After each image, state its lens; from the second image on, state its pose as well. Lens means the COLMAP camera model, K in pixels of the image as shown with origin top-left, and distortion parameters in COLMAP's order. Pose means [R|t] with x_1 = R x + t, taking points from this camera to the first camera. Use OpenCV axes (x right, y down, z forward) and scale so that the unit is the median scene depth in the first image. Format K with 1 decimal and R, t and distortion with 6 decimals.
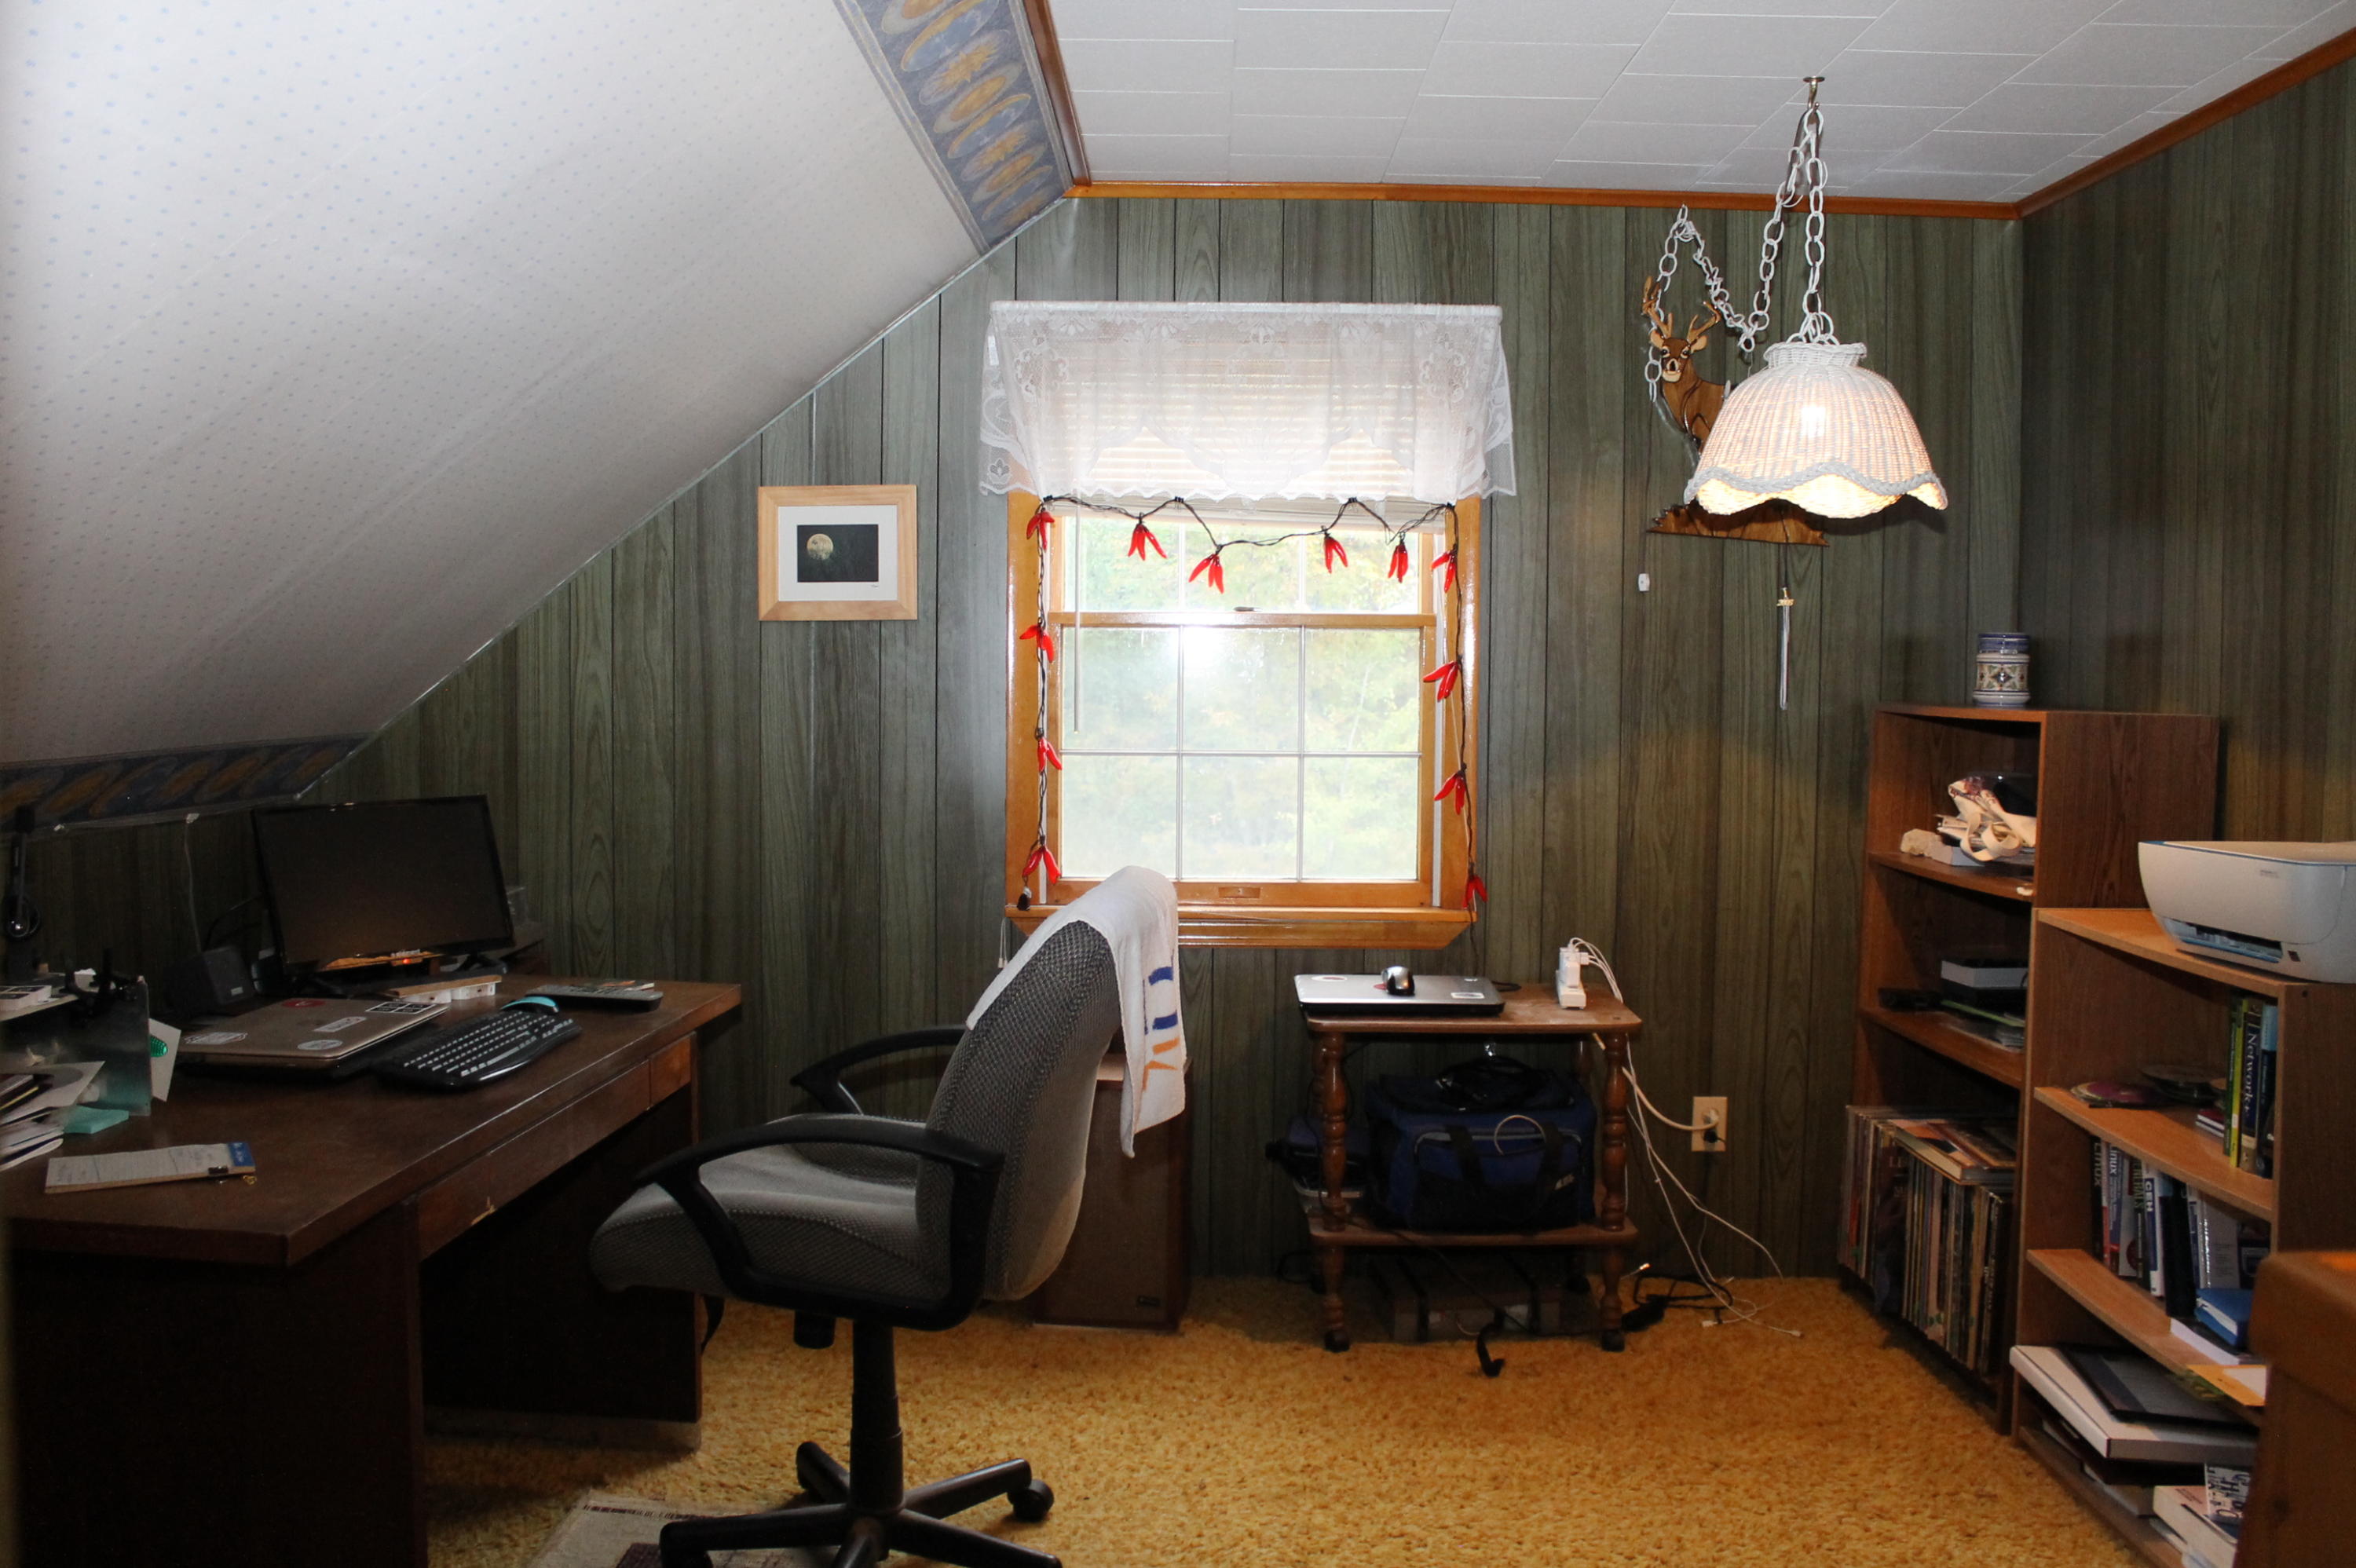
lens RADIAL K [[1885.4, 0, 1178.0], [0, 1885.4, 784.0], [0, 0, 1]] dist [-0.130574, 0.091167]
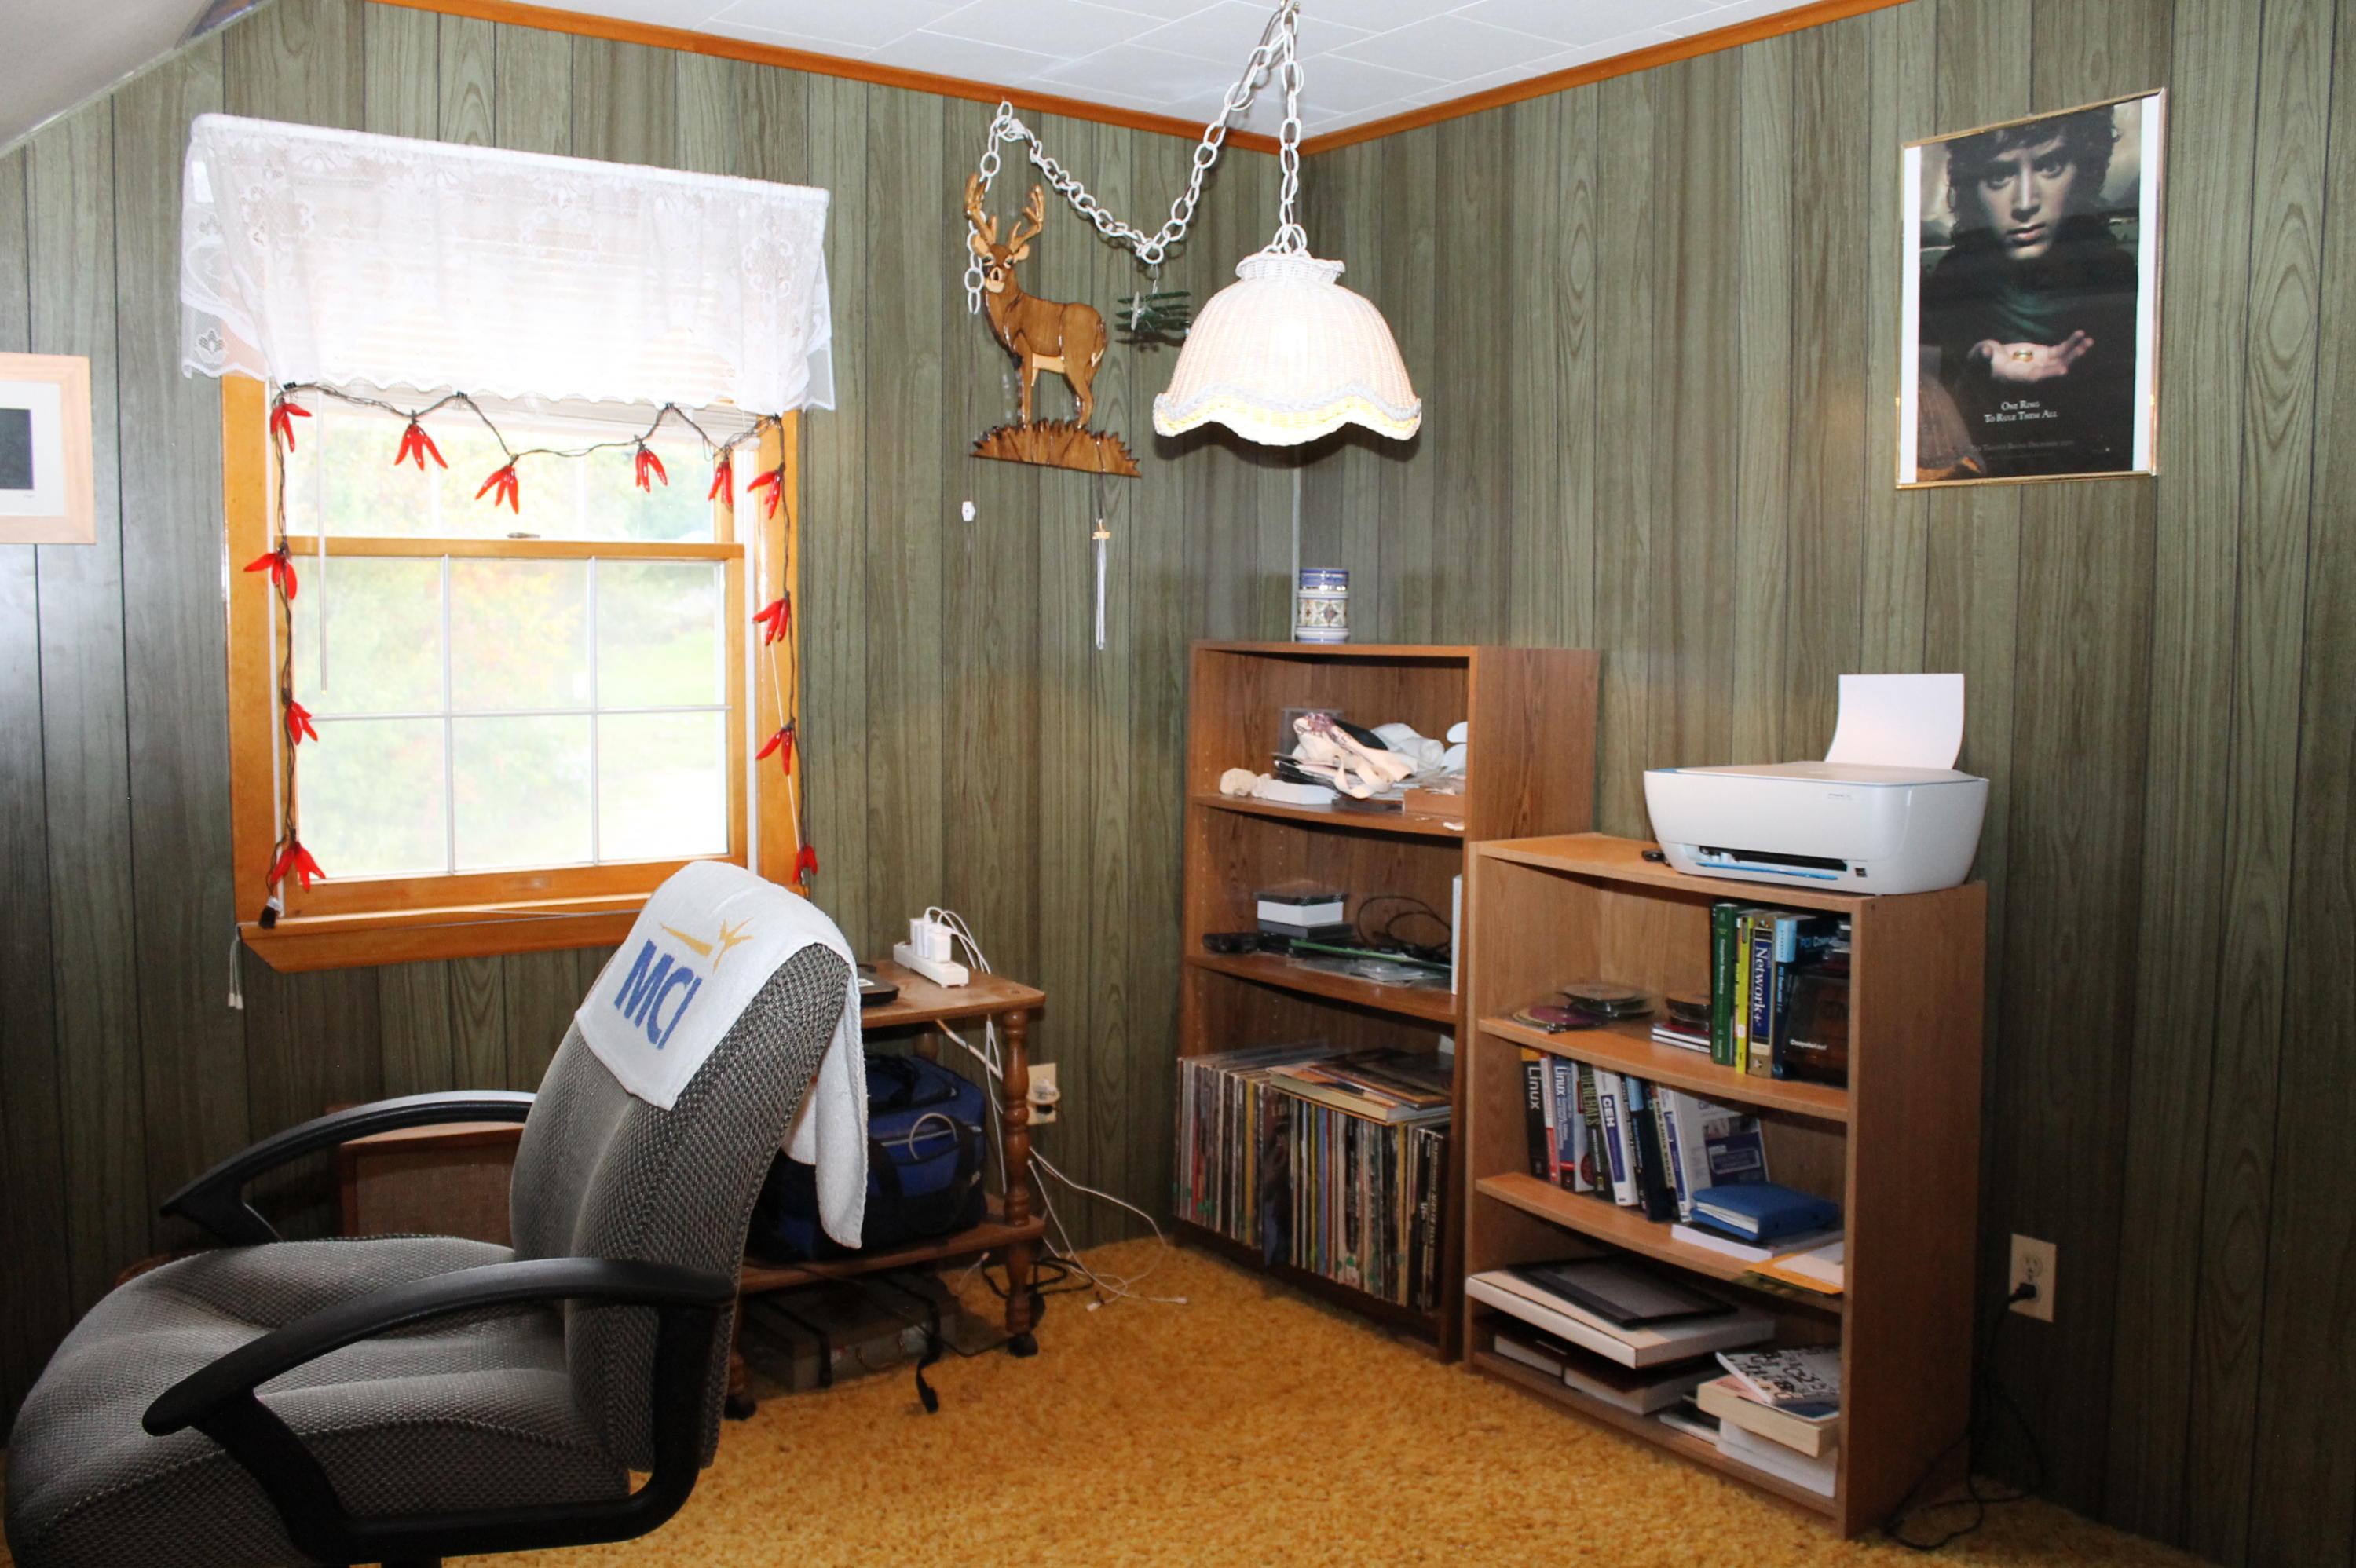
lens RADIAL K [[1930.5, 0, 1140.6], [0, 1930.5, 774.1], [0, 0, 1]] dist [-0.160766, 0.173669]
pose [[0.836208, -0.046282, 0.546456, -0.203451], [0.033713, 0.998886, 0.033012, -0.008374], [-0.547376, -0.009182, 0.836837, 0.175627]]
